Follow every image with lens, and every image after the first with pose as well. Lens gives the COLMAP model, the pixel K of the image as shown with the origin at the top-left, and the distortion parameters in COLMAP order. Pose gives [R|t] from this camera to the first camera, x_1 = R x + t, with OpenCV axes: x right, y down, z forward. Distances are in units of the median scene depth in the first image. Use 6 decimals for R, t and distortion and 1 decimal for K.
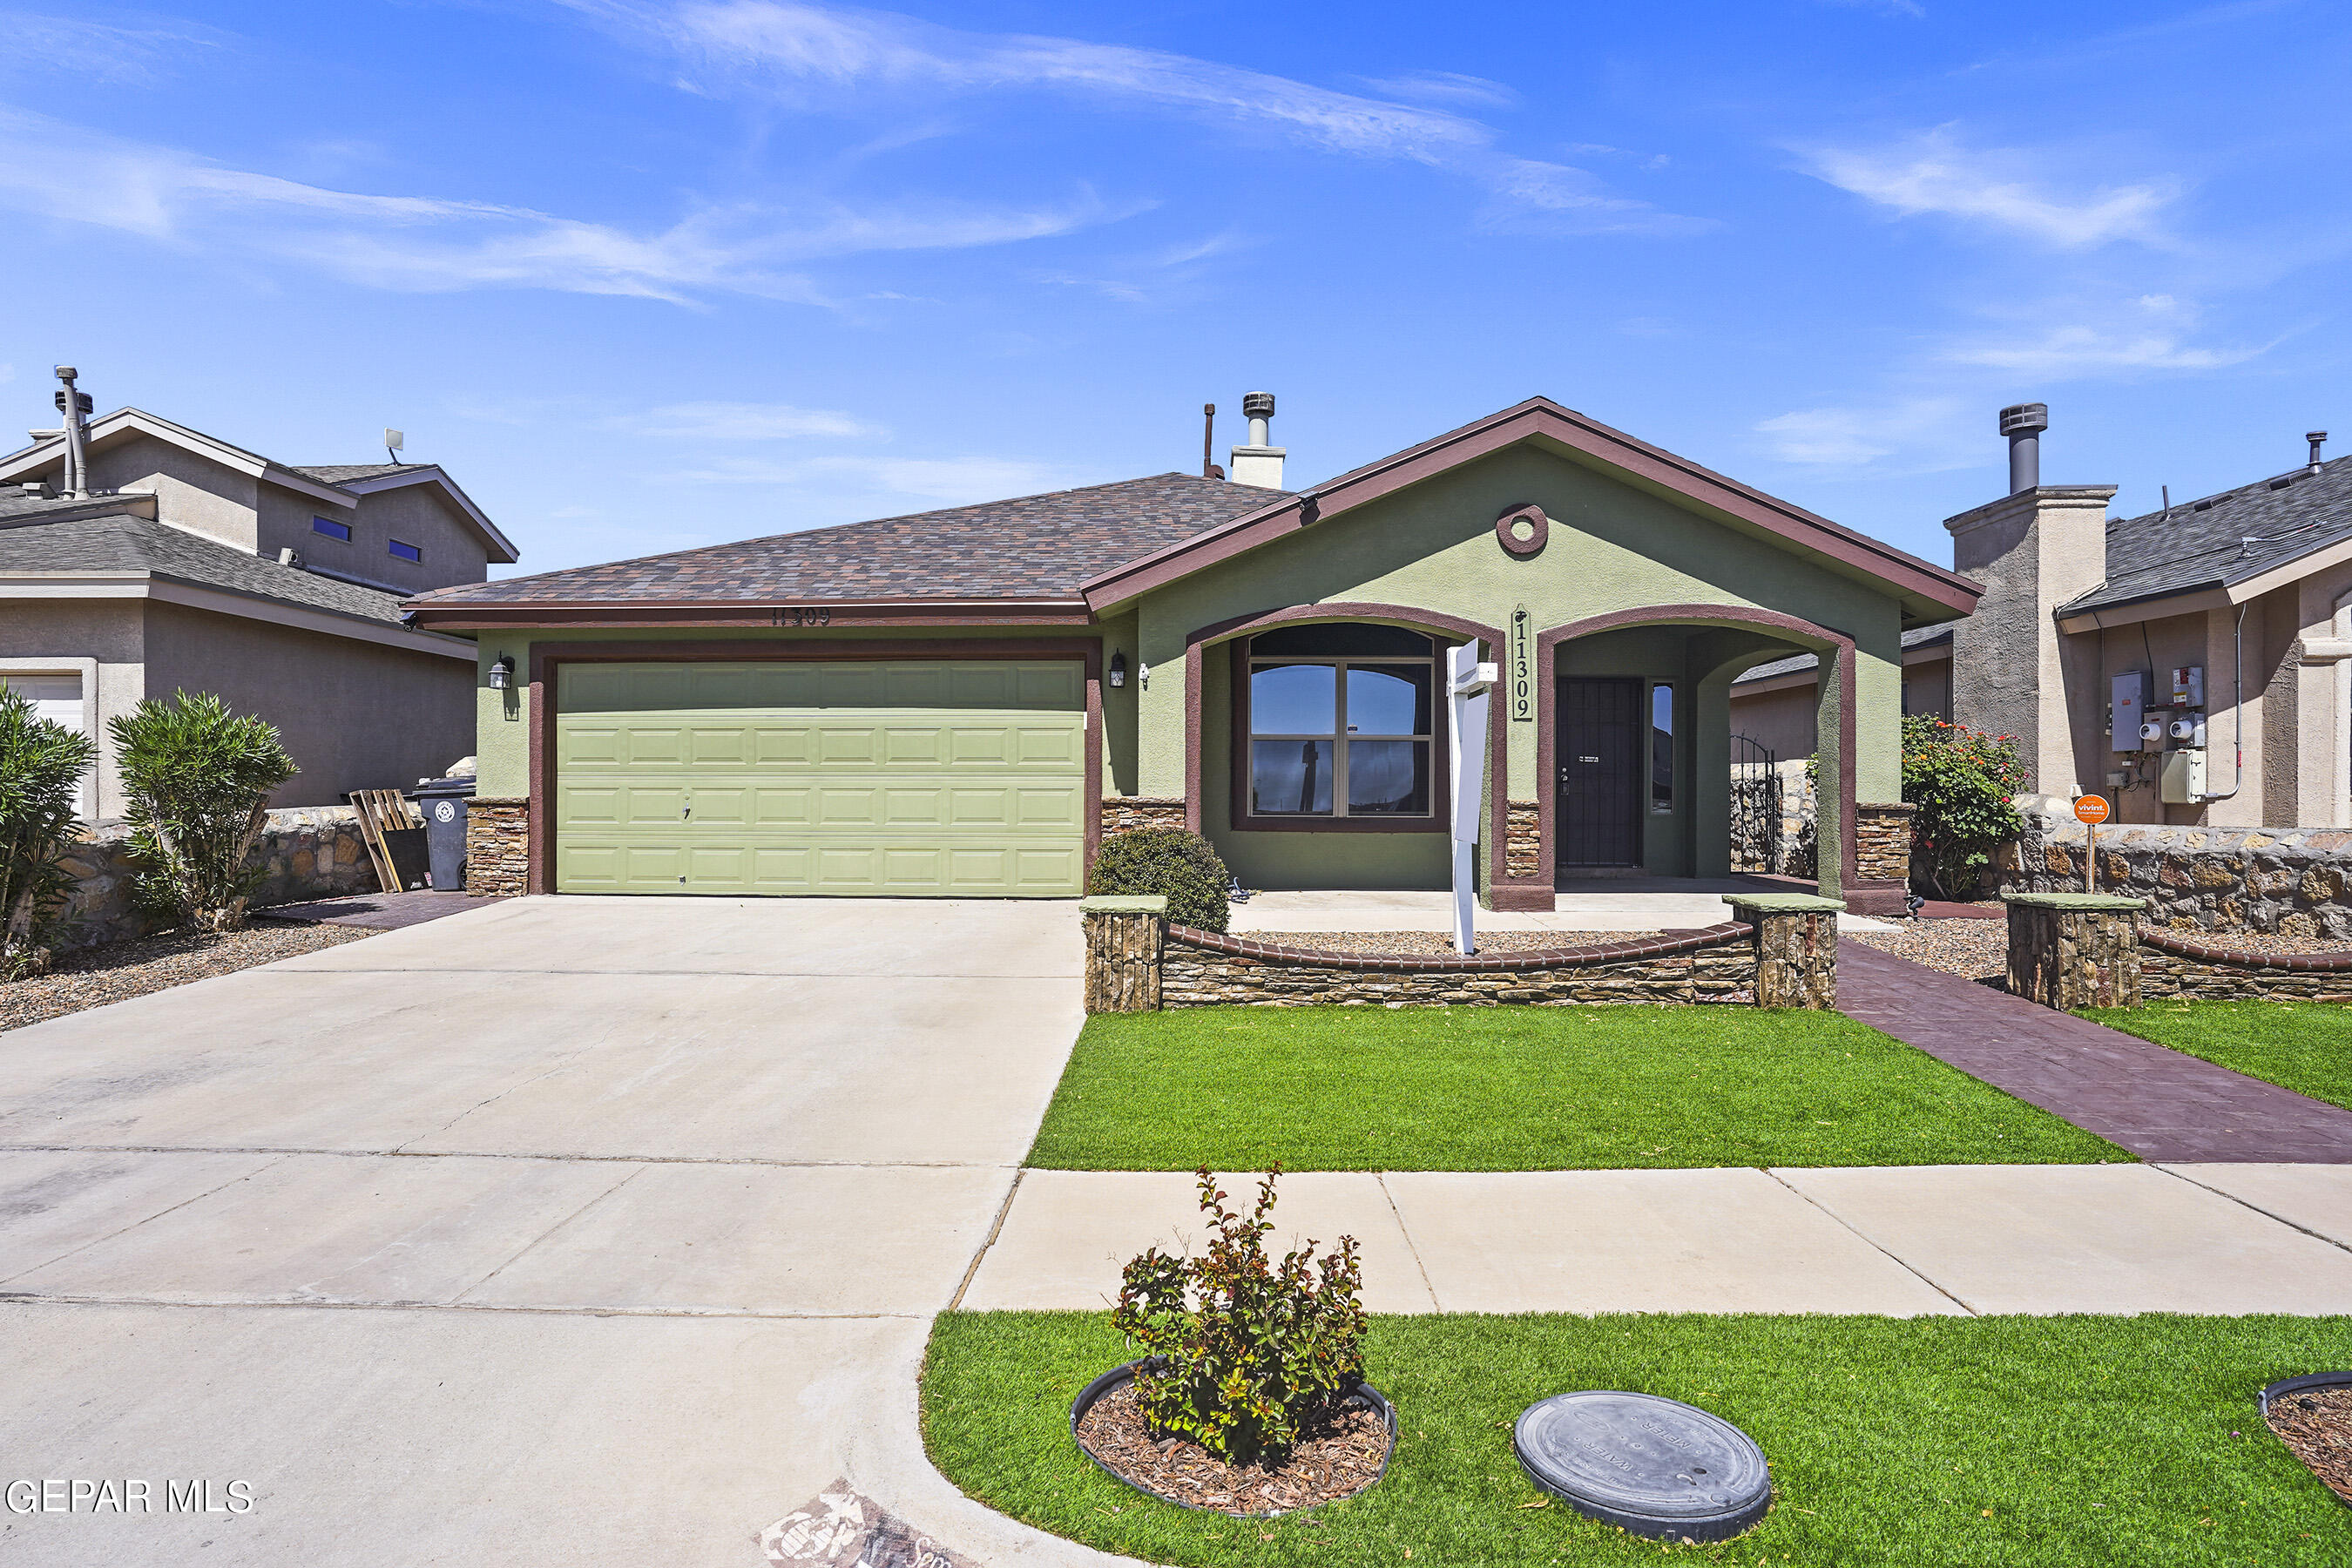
lens RADIAL K [[1255.1, 0, 1166.1], [0, 1255.1, 791.3], [0, 0, 1]] dist [-0.037251, 0.011879]
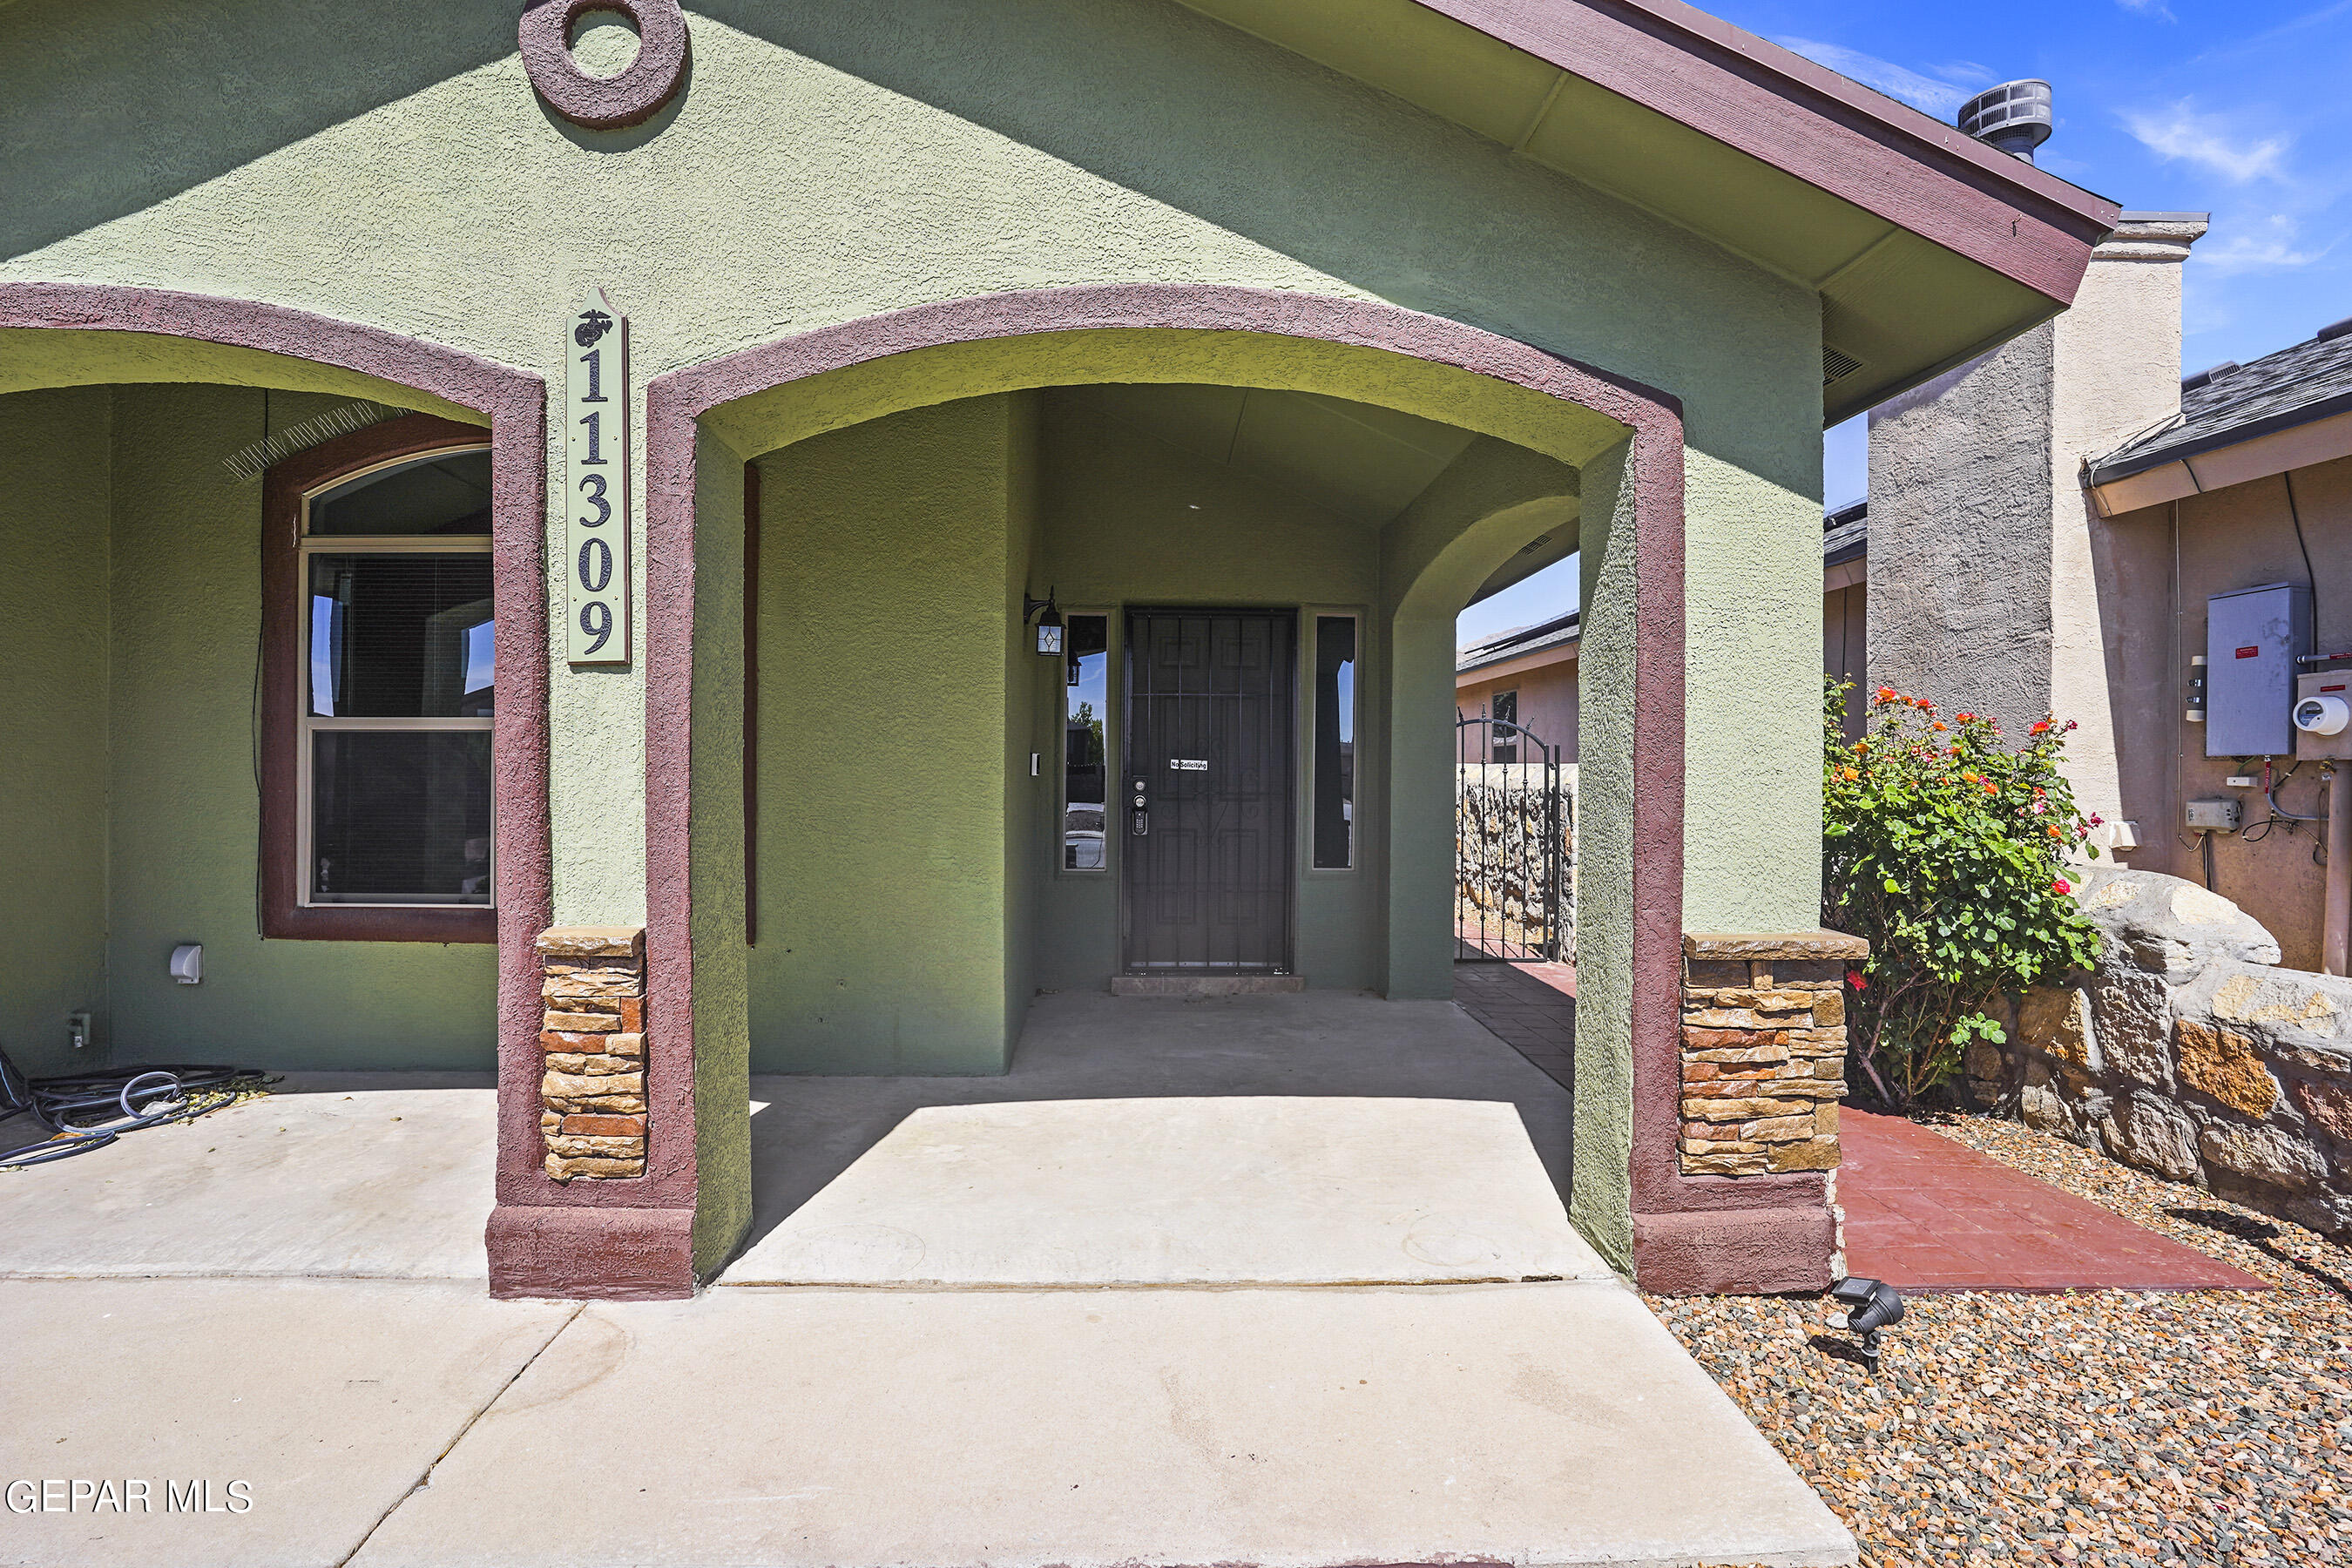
lens RADIAL K [[1154.6, 0, 1146.2], [0, 1154.6, 788.9], [0, 0, 1]] dist [-0.067208, 0.020316]
pose [[0.998784, -0.000785, 0.049300, 0.375014], [-0.000058, 0.999854, 0.017093, -0.029950], [-0.049306, -0.017075, 0.998638, 0.665400]]
